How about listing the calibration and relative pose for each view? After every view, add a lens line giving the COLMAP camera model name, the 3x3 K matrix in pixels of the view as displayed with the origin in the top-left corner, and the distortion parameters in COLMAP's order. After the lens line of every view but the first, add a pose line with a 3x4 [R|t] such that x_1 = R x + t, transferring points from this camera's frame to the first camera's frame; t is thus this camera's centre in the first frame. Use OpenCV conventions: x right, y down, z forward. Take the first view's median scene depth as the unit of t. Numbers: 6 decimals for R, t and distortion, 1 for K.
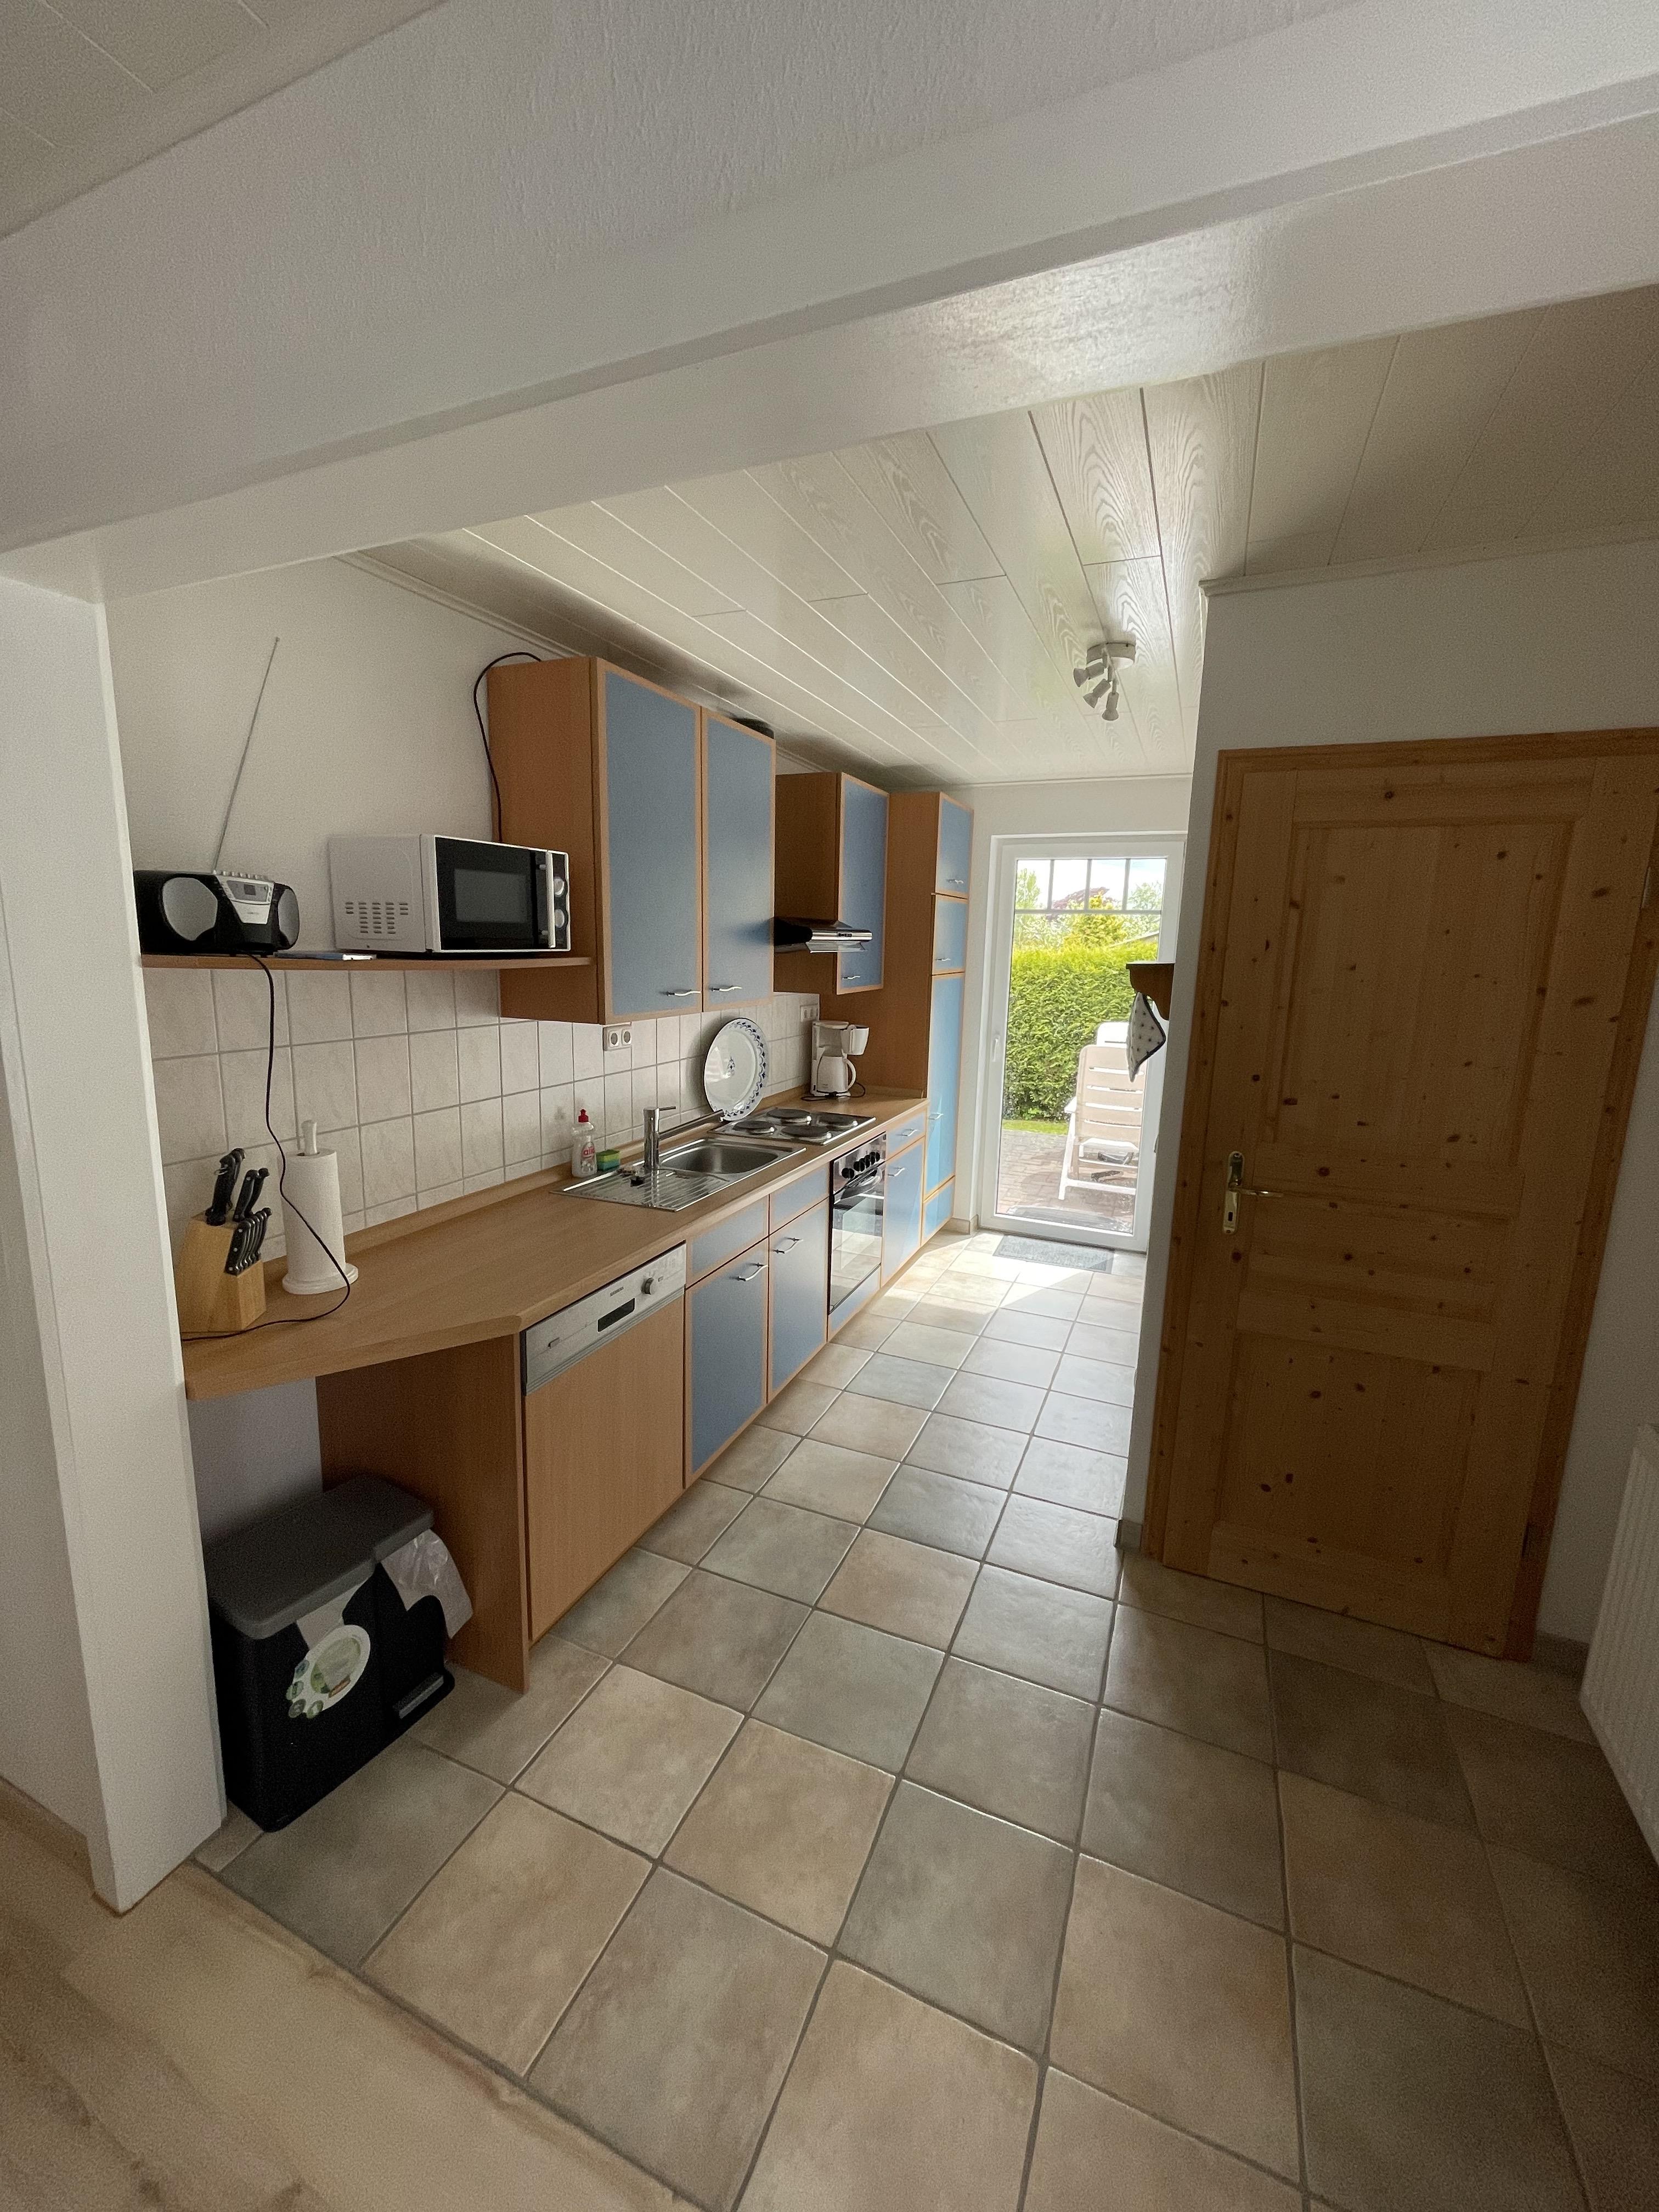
lens RADIAL K [[899.7, 0, 824.7], [0, 899.7, 1099.4], [0, 0, 1]] dist [-0.004055, -0.000213]
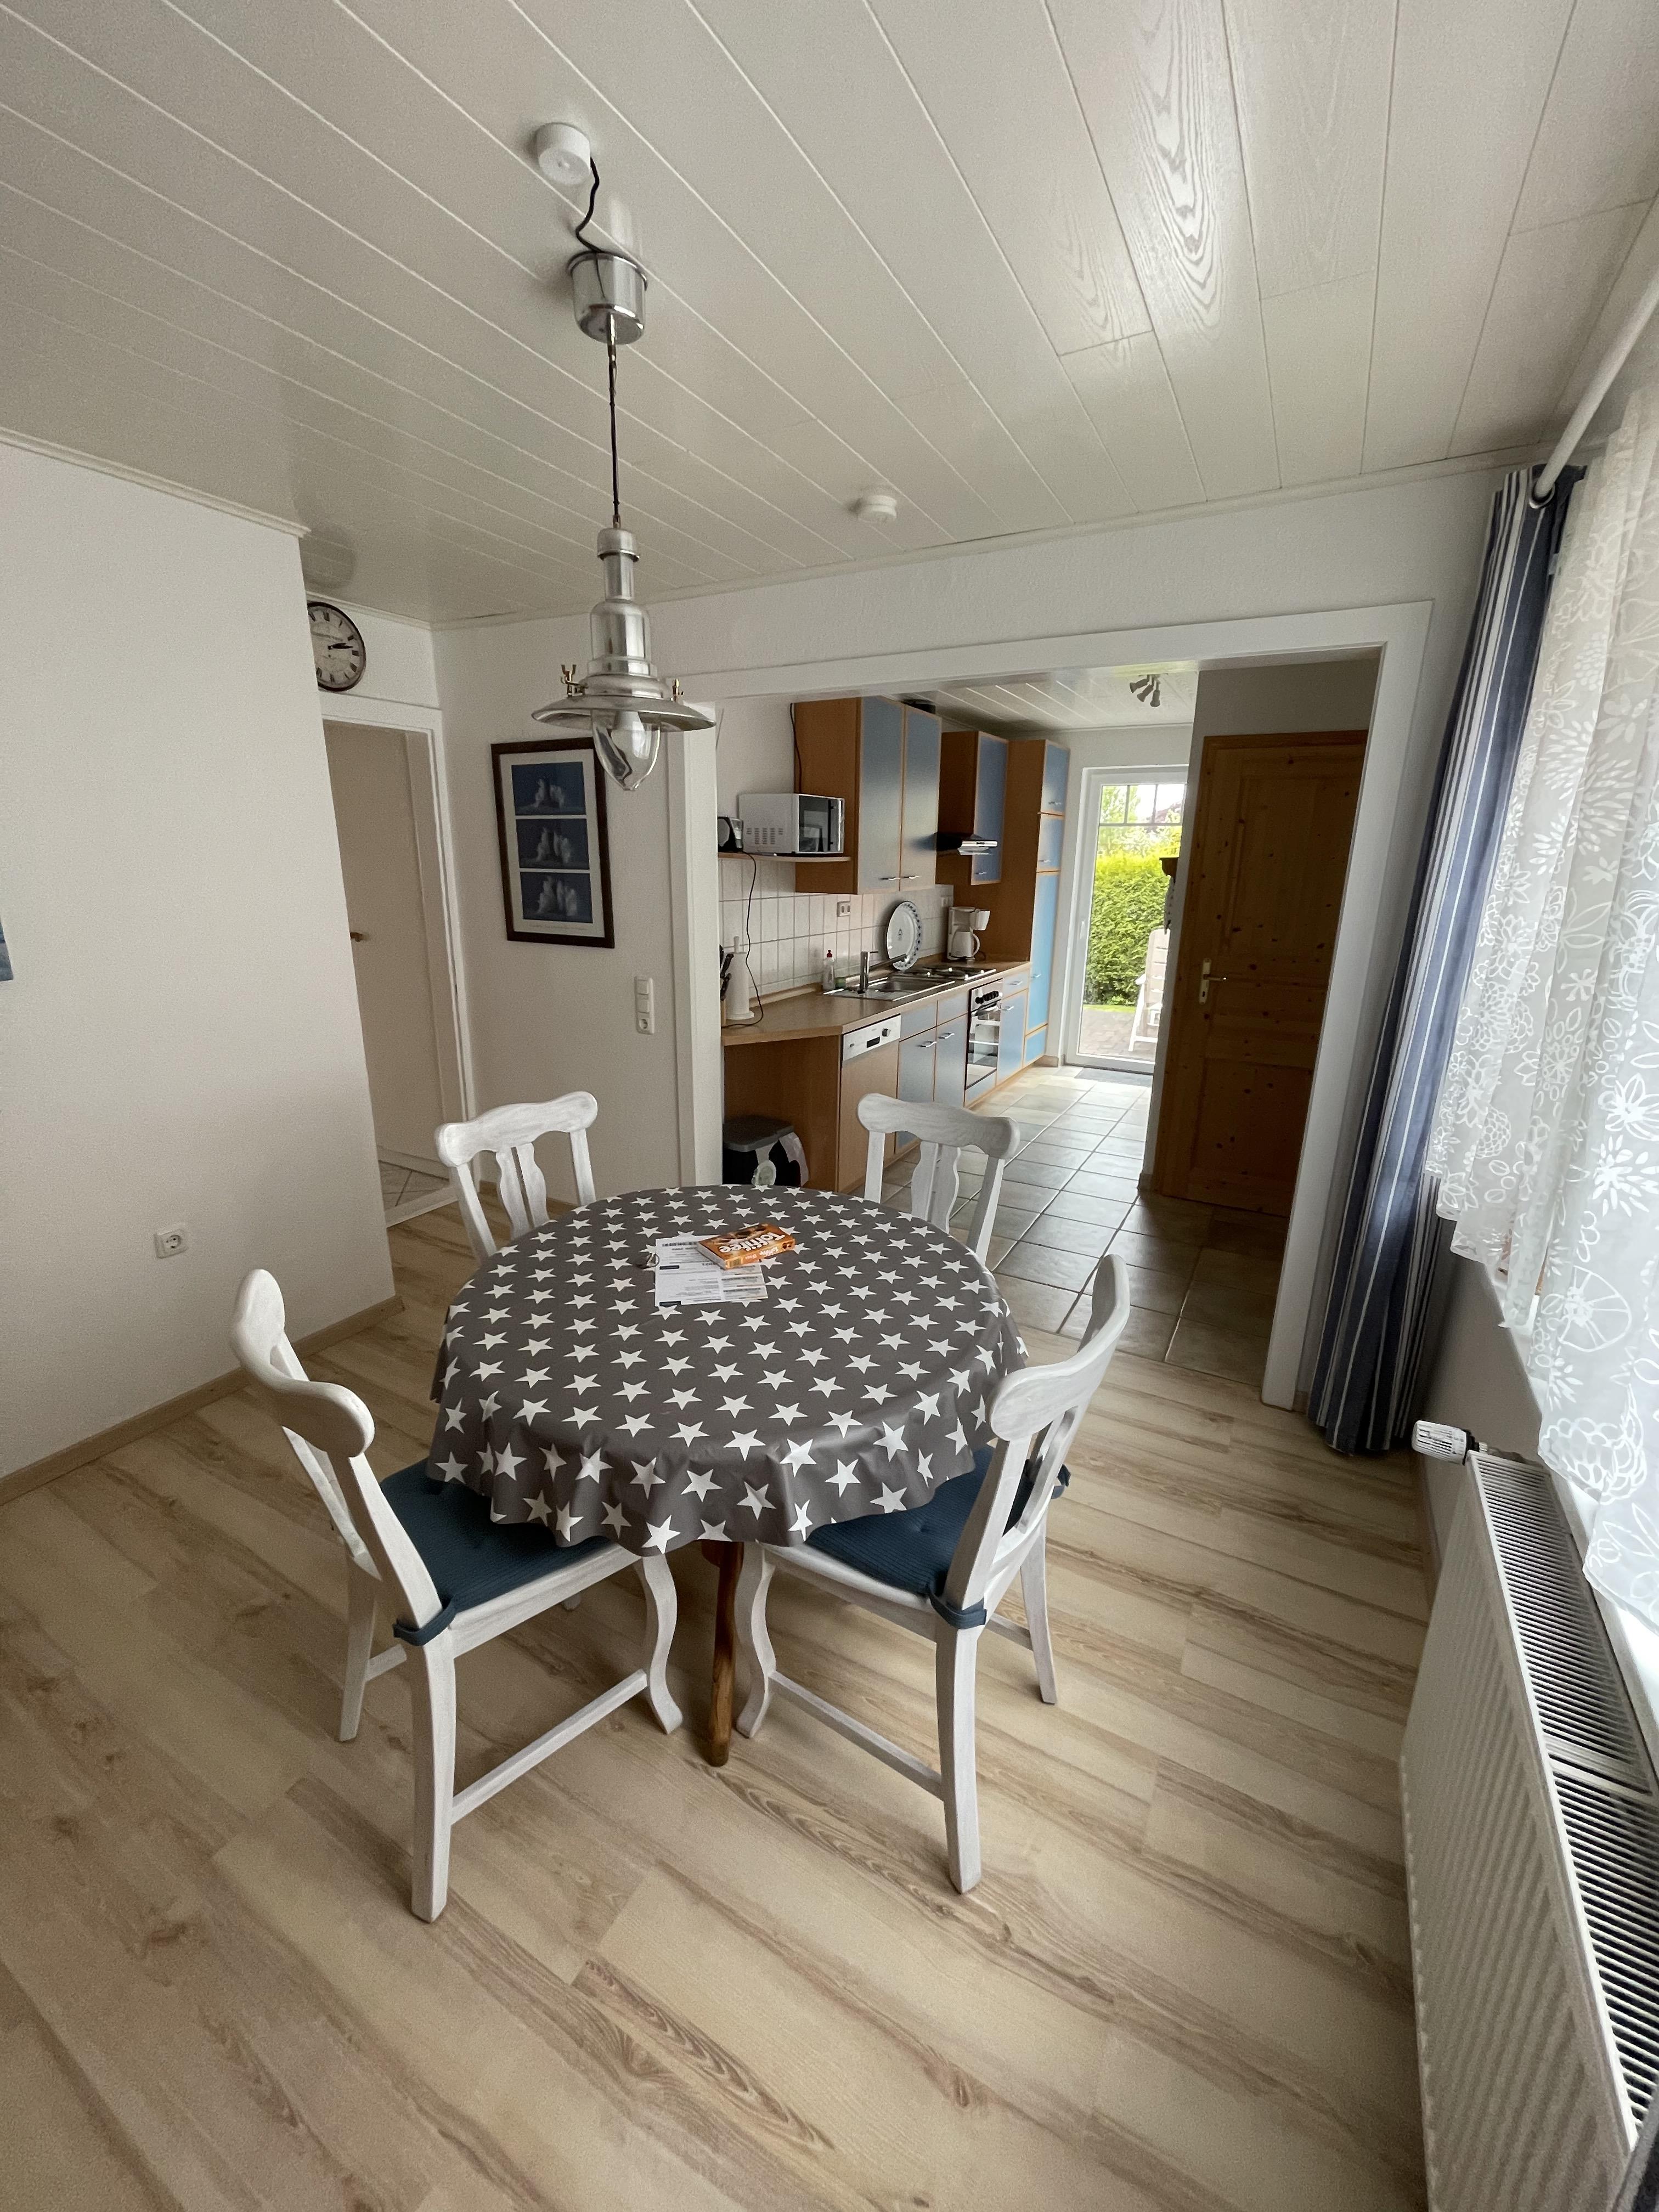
lens RADIAL K [[899.7, 0, 821.2], [0, 899.7, 1105.4], [0, 0, 1]] dist [-0.004055, -0.000213]
pose [[0.995047, 0.013335, -0.098504, -0.091133], [-0.003895, 0.995431, 0.095407, 0.116038], [0.099326, -0.094551, 0.990553, -0.584440]]
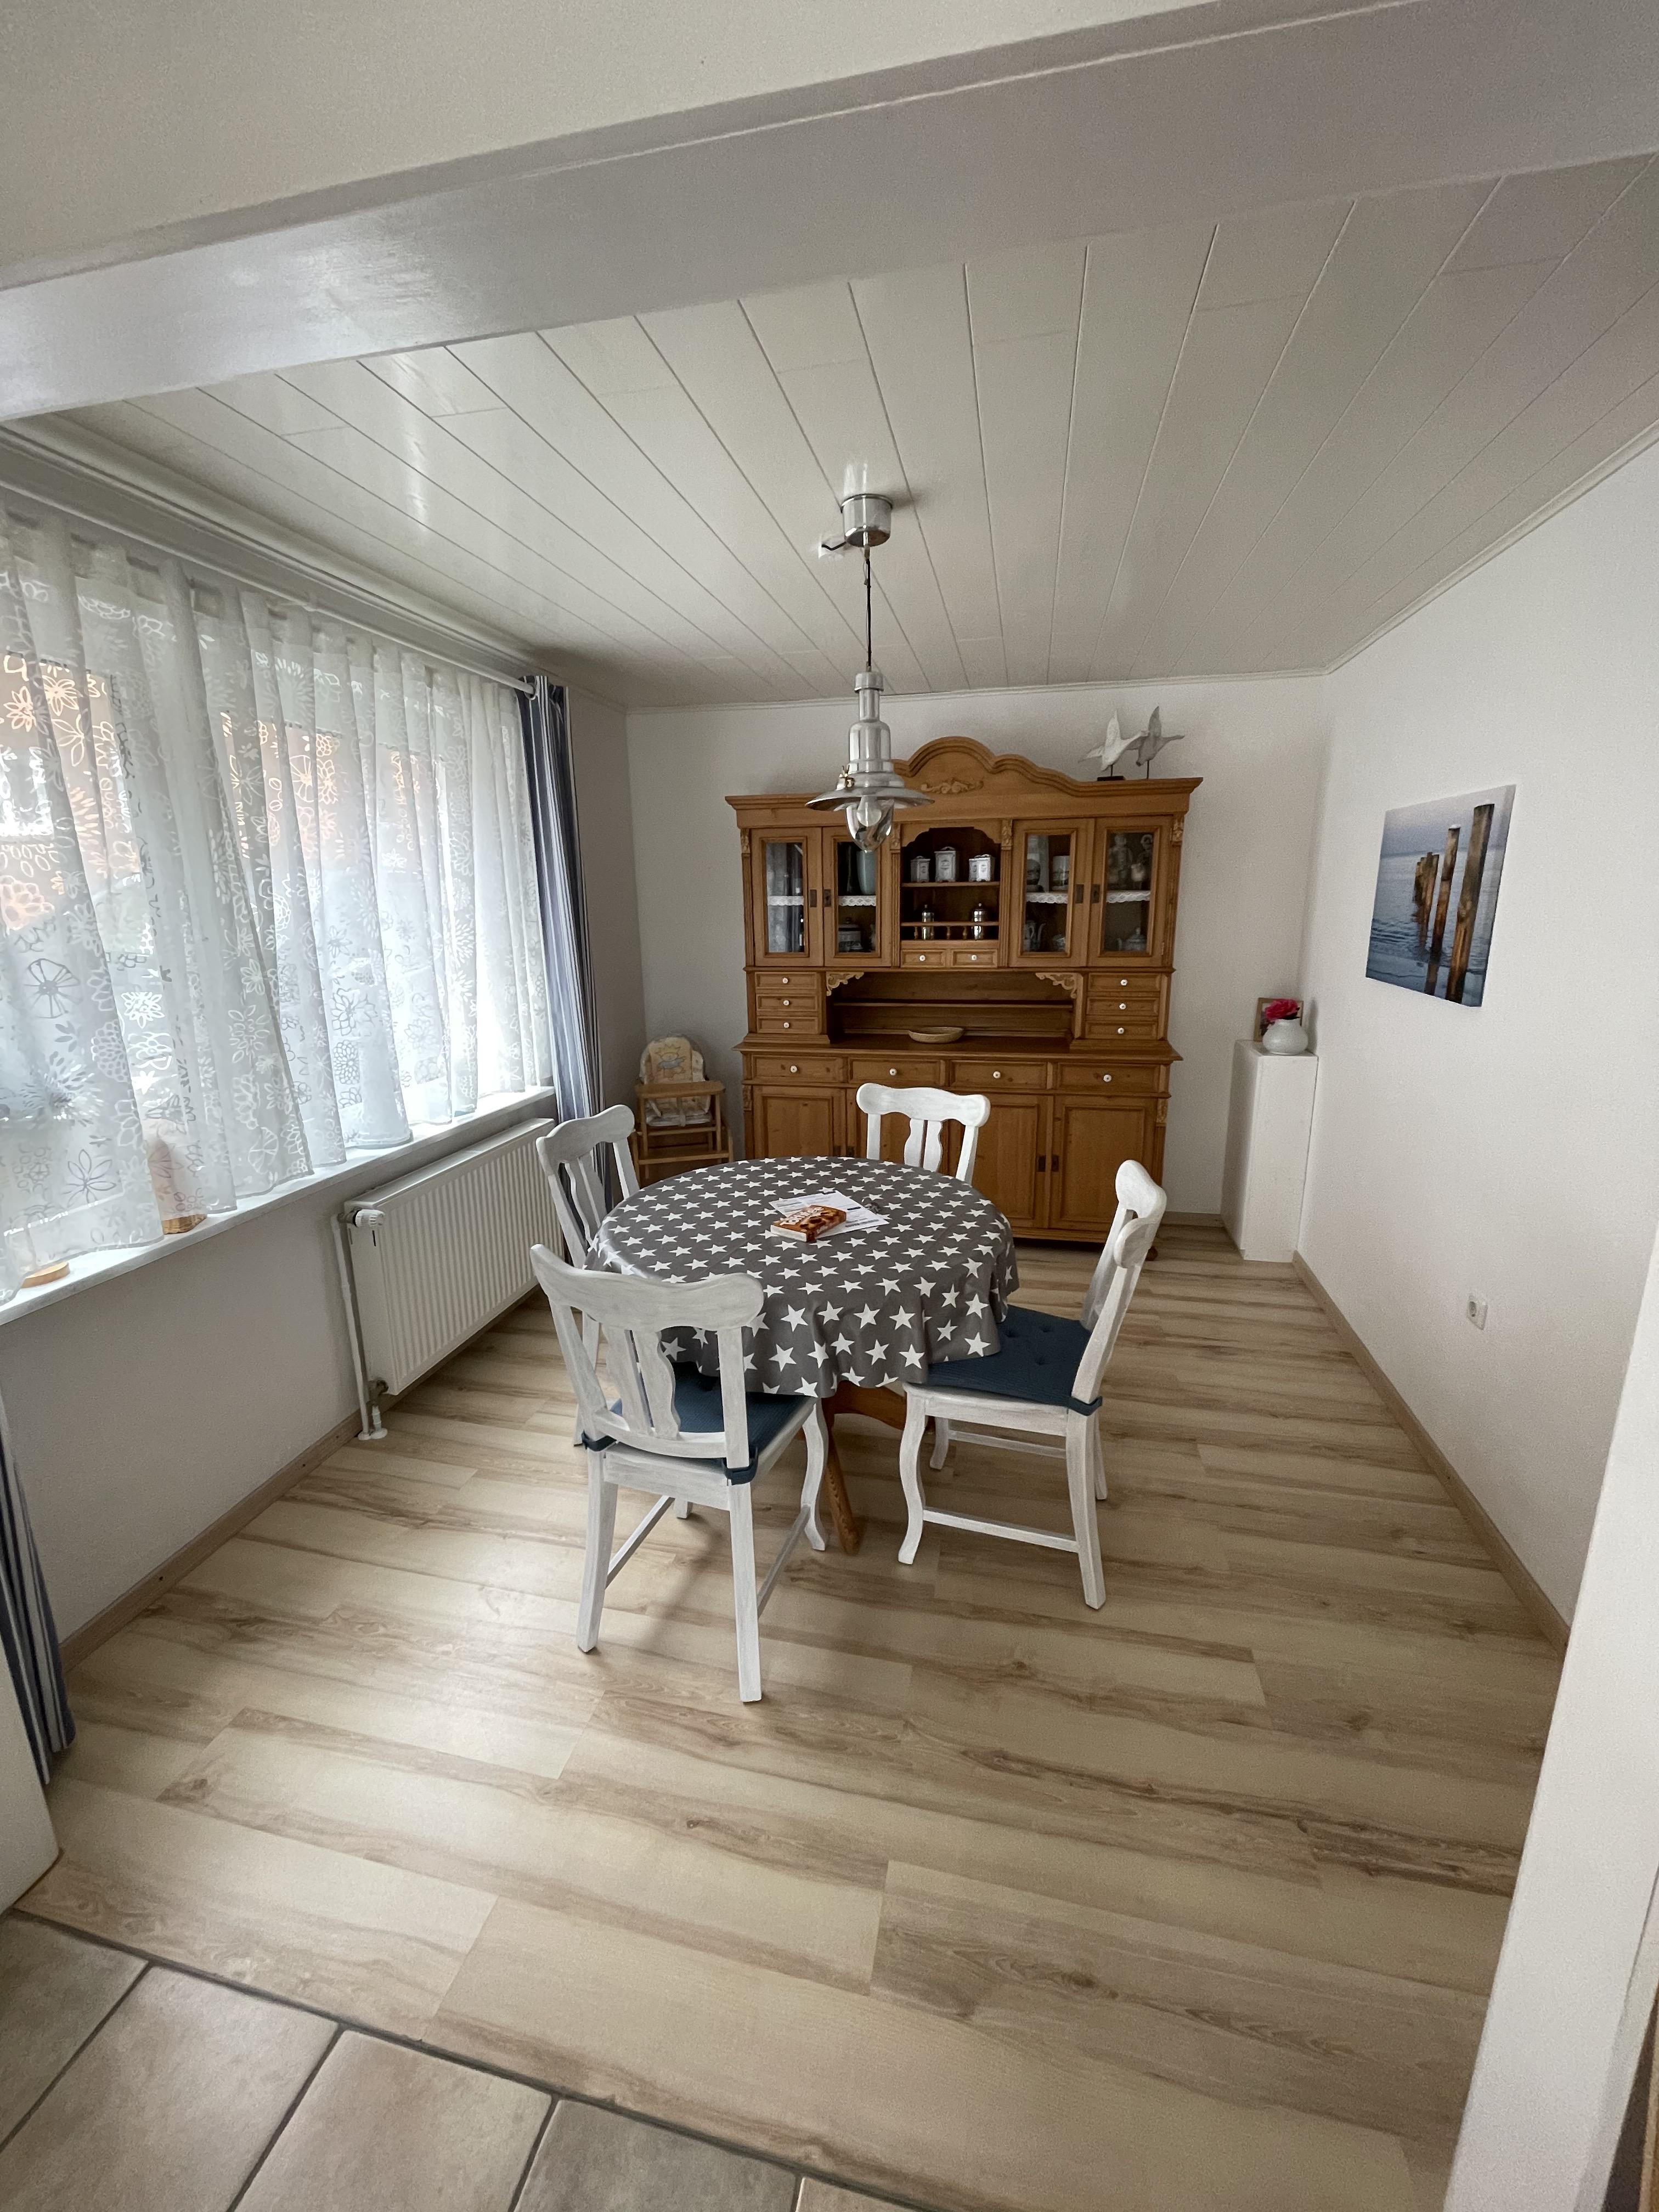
lens RADIAL K [[899.7, 0, 827.1], [0, 899.7, 1101.1], [0, 0, 1]] dist [-0.004055, -0.000213]
pose [[-0.982411, 0.027263, -0.184729, -0.083913], [-0.046449, 0.922510, 0.383168, -0.080605], [0.180861, 0.385009, -0.905018, 0.513758]]
